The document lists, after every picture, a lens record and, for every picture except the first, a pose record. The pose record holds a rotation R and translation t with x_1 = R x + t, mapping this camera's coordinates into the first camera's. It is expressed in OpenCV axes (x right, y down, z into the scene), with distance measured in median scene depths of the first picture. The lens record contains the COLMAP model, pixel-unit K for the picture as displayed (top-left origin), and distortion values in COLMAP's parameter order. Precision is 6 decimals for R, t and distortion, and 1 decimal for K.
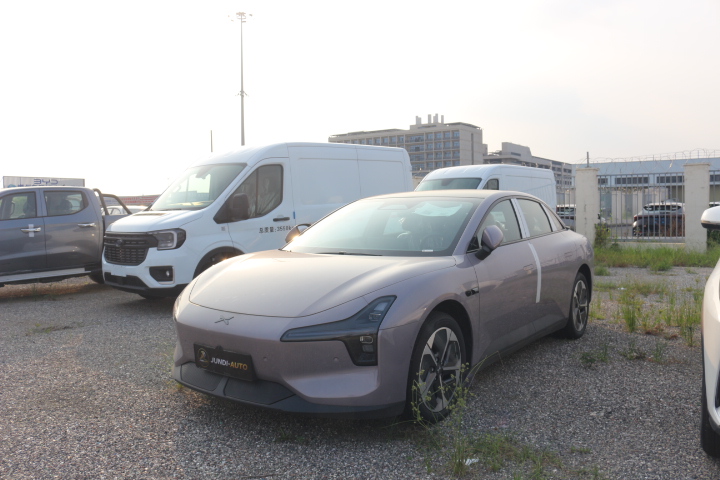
lens RADIAL K [[615.2, 0, 360.0], [0, 615.2, 240.0], [0, 0, 1]] dist [-0.130382, 0.002818]
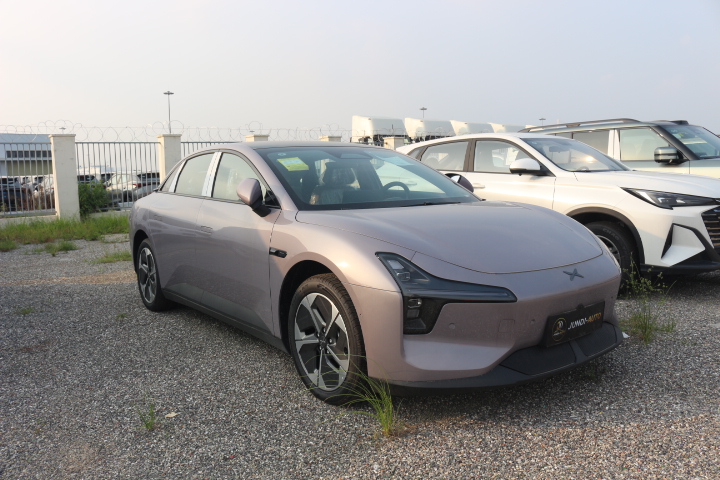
lens RADIAL K [[629.1, 0, 360.0], [0, 629.1, 240.0], [0, 0, 1]] dist [-0.006966, -0.002109]
pose [[0.249407, -0.092192, 0.964001, -0.521290], [0.075598, 0.994274, 0.075529, -0.005215], [-0.965444, 0.054039, 0.254948, 0.476811]]
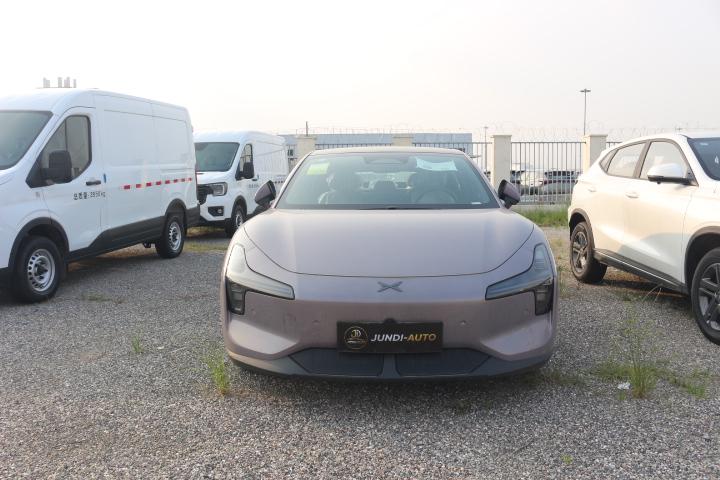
lens RADIAL K [[615.2, 0, 360.0], [0, 615.2, 240.0], [0, 0, 1]] dist [-0.130382, 0.002818]
pose [[0.805048, -0.046224, 0.591407, -0.336478], [0.021313, 0.998570, 0.049036, 0.010974], [-0.592827, -0.026872, 0.804881, 0.156921]]
